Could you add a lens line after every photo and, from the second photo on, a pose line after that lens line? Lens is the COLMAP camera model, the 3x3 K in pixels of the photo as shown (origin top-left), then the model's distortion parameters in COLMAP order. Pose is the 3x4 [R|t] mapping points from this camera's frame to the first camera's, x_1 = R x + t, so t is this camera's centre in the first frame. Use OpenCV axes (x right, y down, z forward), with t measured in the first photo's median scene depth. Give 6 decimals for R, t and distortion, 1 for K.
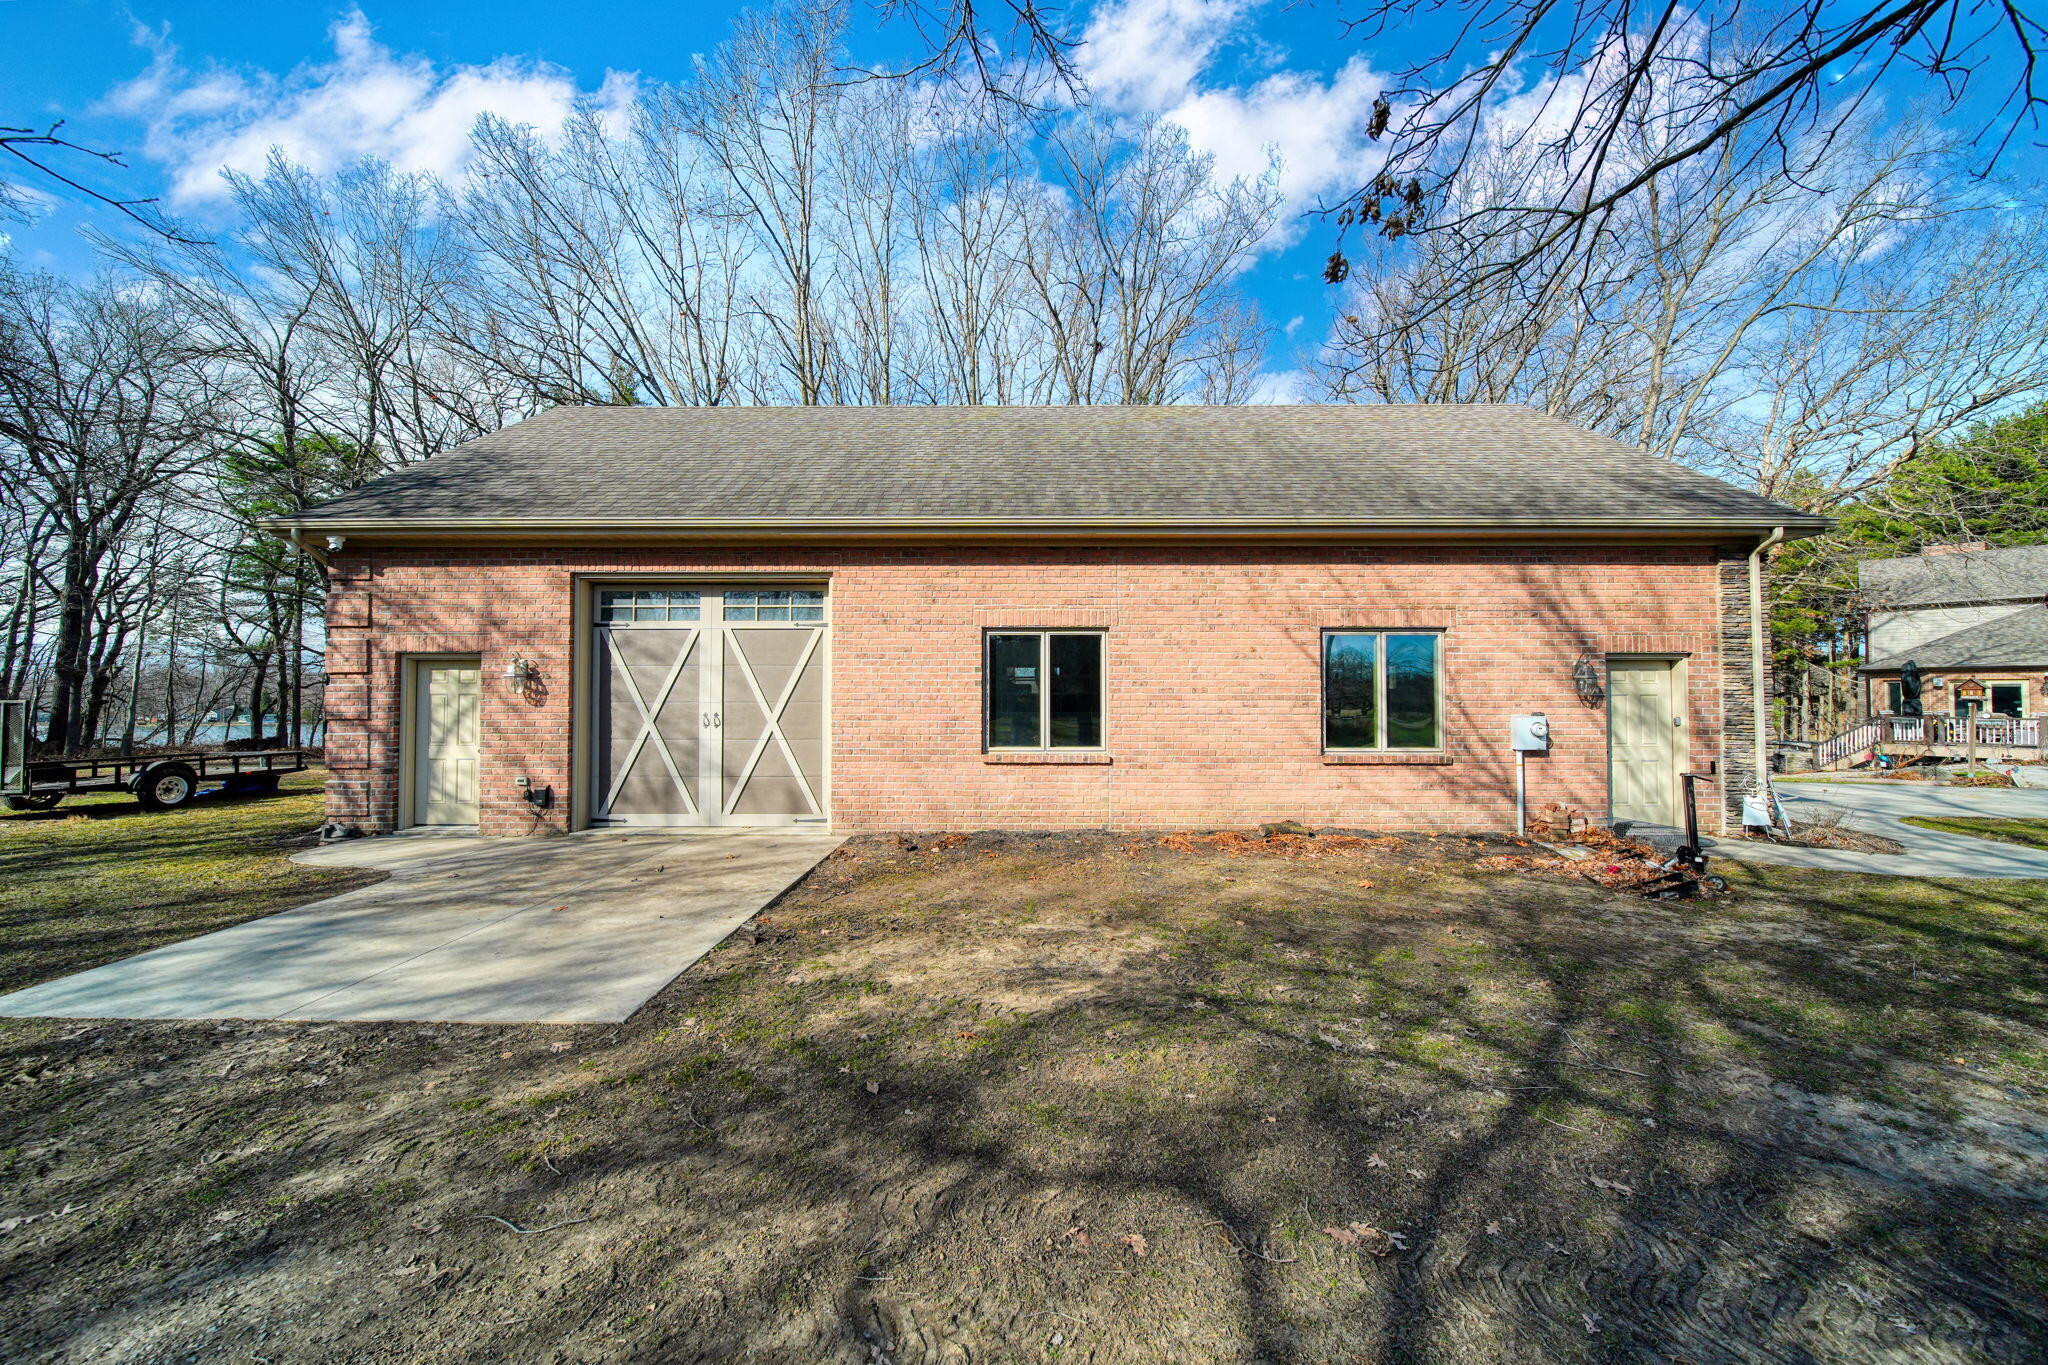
lens RADIAL K [[714.2, 0, 1024.0], [0, 714.2, 682.5], [0, 0, 1]] dist [-0.000876, -0.000233]
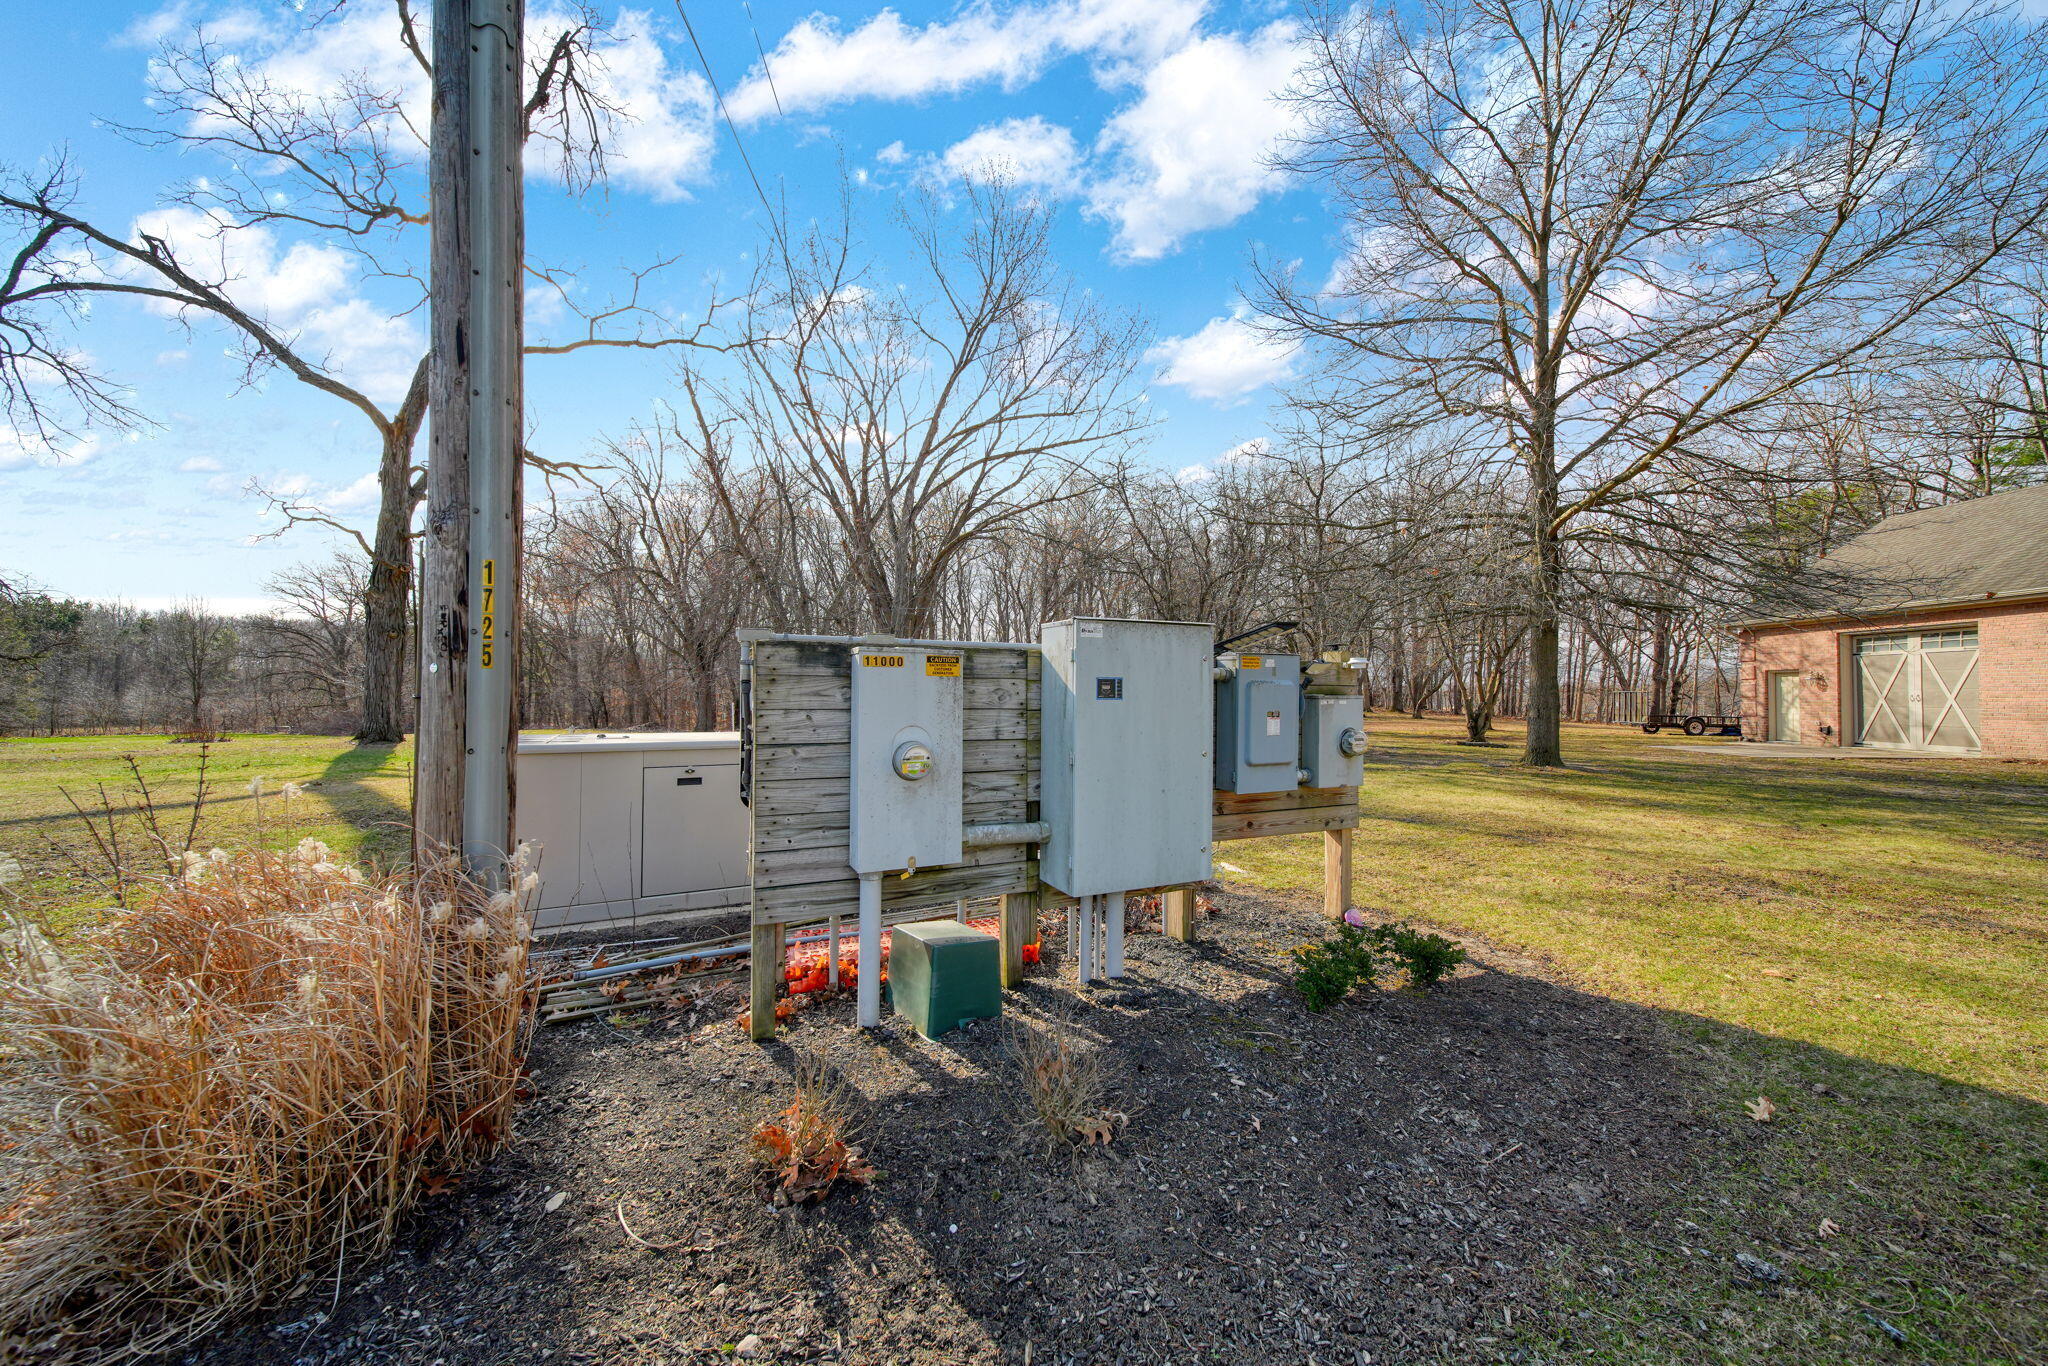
lens RADIAL K [[714.2, 0, 1024.0], [0, 714.2, 683.0], [0, 0, 1]] dist [-0.000876, -0.000233]
pose [[-0.085967, -0.018901, -0.996119, 1.810409], [0.016770, 0.999651, -0.020415, 0.007777], [0.996157, -0.018460, -0.085620, -1.362728]]
